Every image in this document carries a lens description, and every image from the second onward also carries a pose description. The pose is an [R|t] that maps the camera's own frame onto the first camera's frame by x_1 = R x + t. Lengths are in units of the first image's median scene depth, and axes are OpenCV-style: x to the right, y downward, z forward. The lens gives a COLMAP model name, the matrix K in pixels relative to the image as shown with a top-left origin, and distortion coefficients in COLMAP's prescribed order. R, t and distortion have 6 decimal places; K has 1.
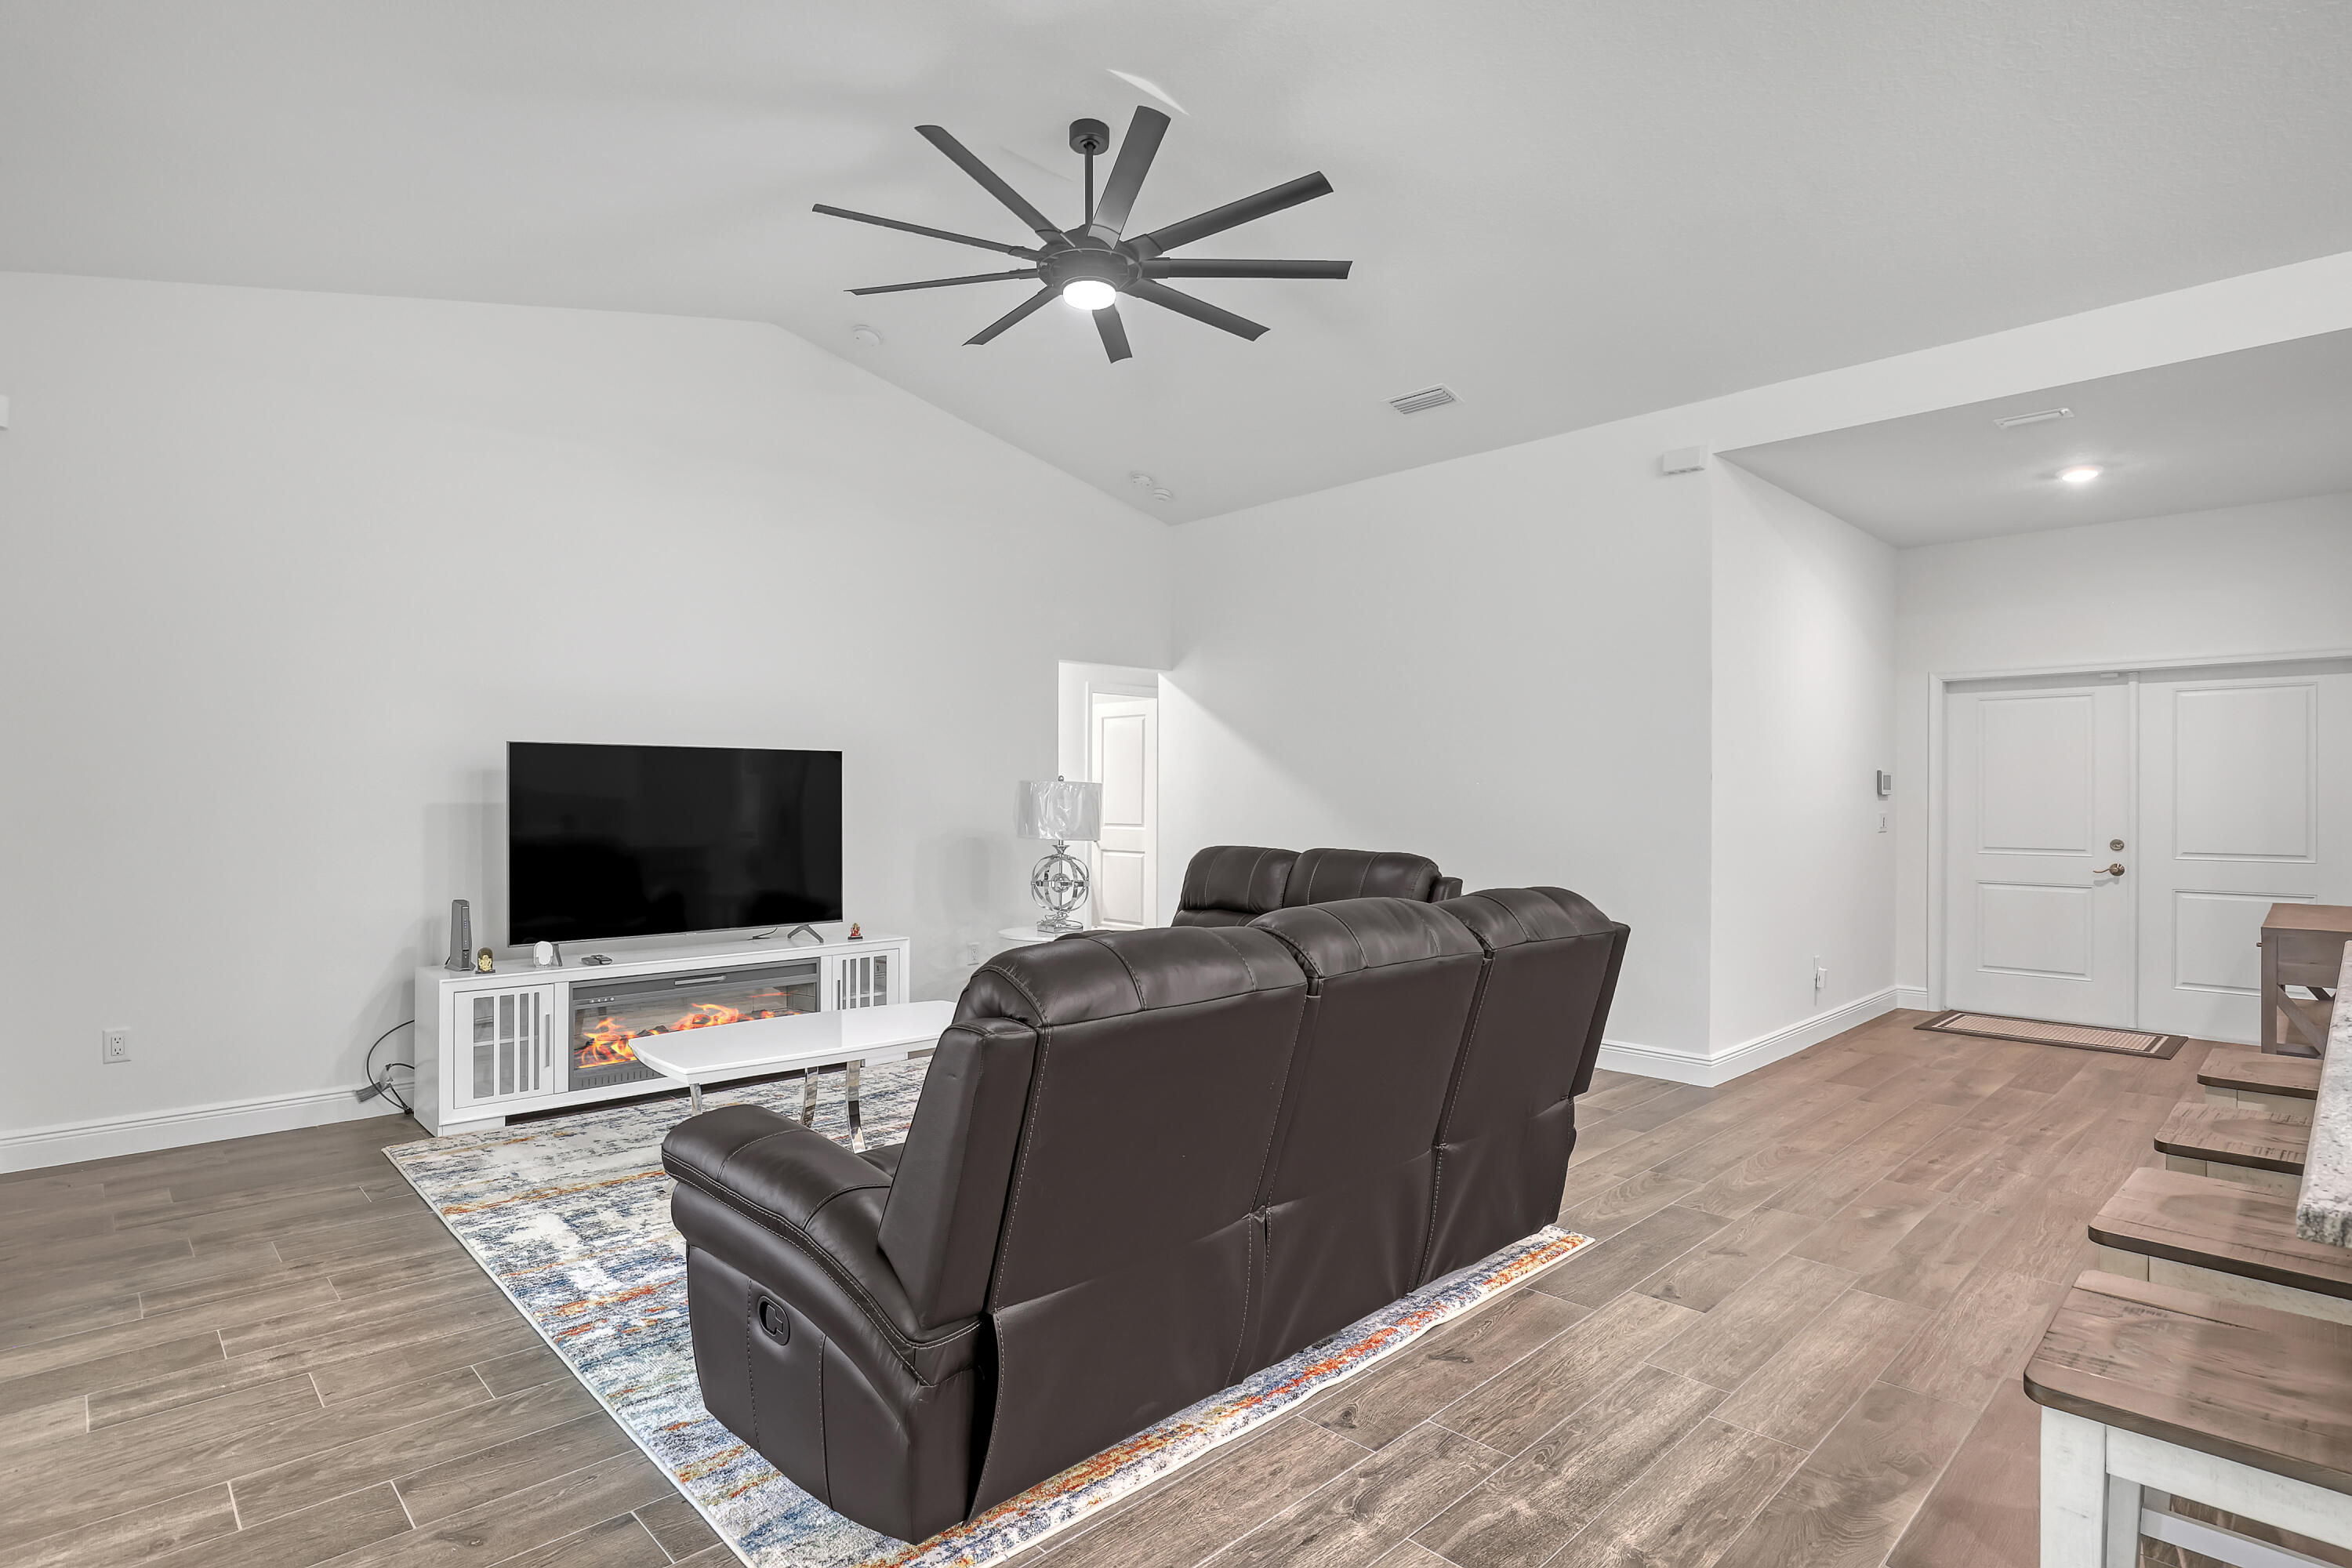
lens RADIAL K [[1119.8, 0, 1164.3], [0, 1119.8, 801.1], [0, 0, 1]] dist [-0.034686, -0.000444]
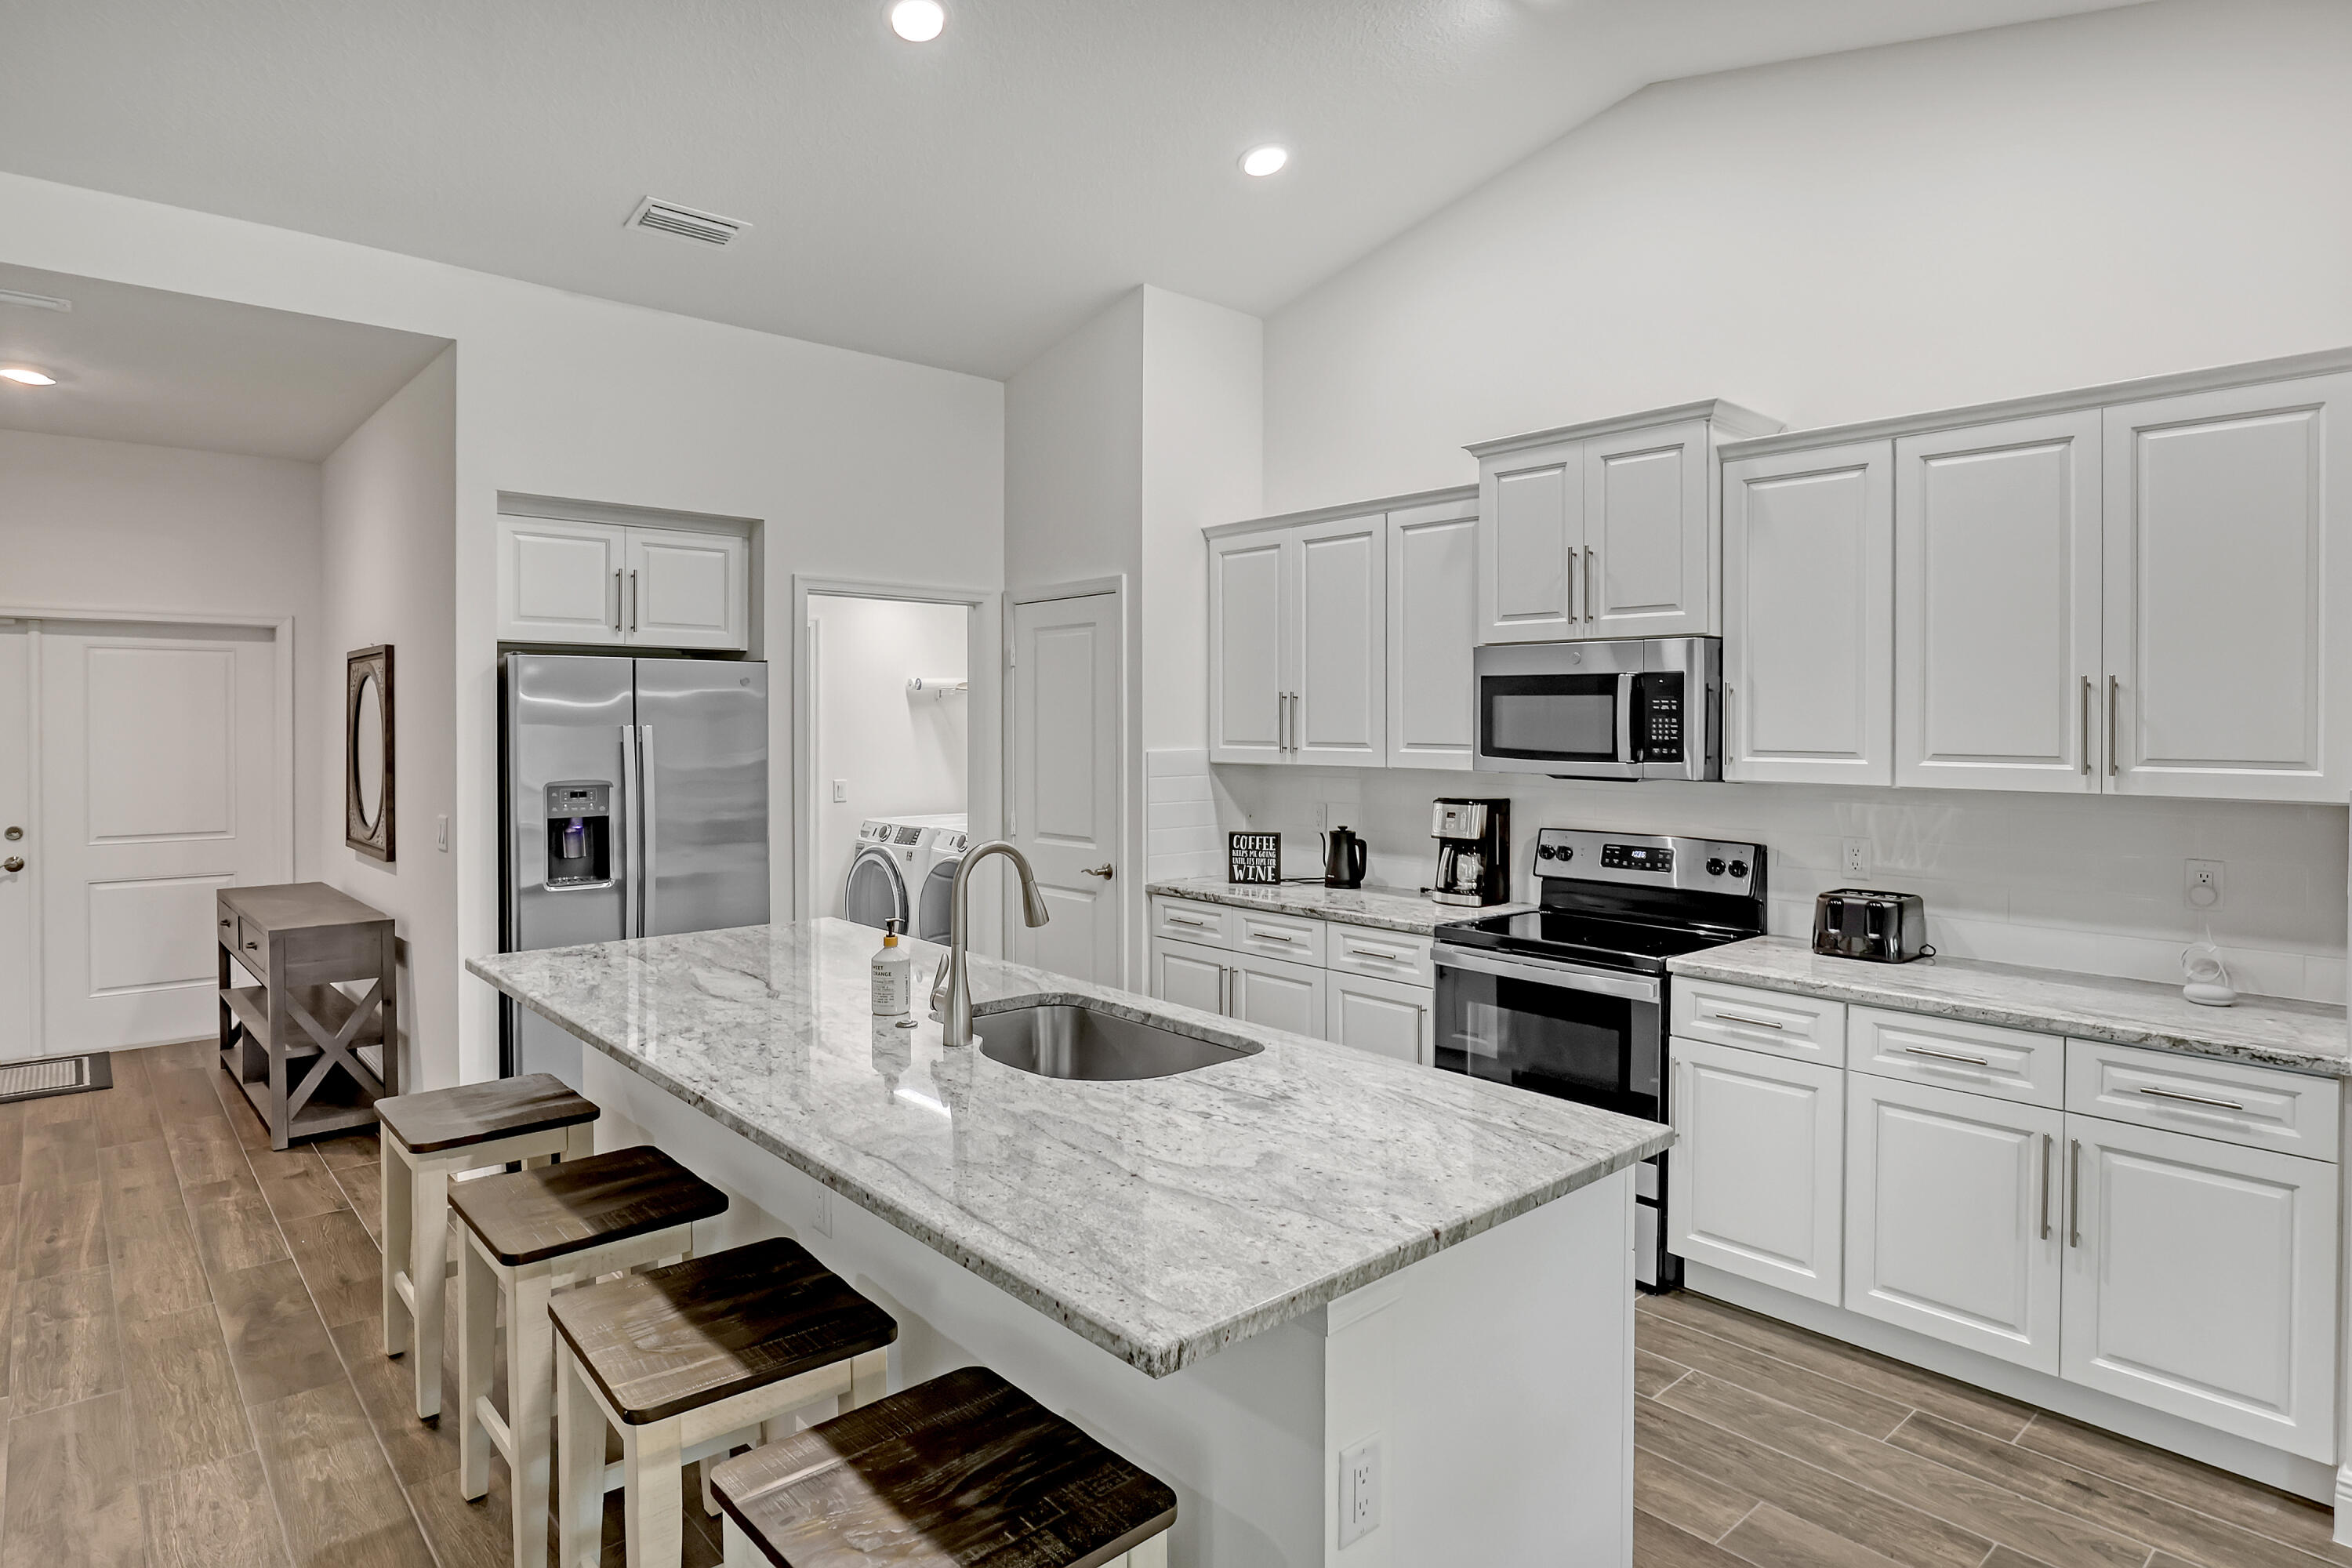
lens RADIAL K [[1279.9, 0, 1174.6], [0, 1279.9, 732.9], [0, 0, 1]] dist [-0.024041, 0.000973]
pose [[0.009583, -0.010440, 0.999900, -0.064299], [0.001202, 0.999945, 0.010429, -0.067332], [-0.999953, 0.001102, 0.009595, 0.217925]]
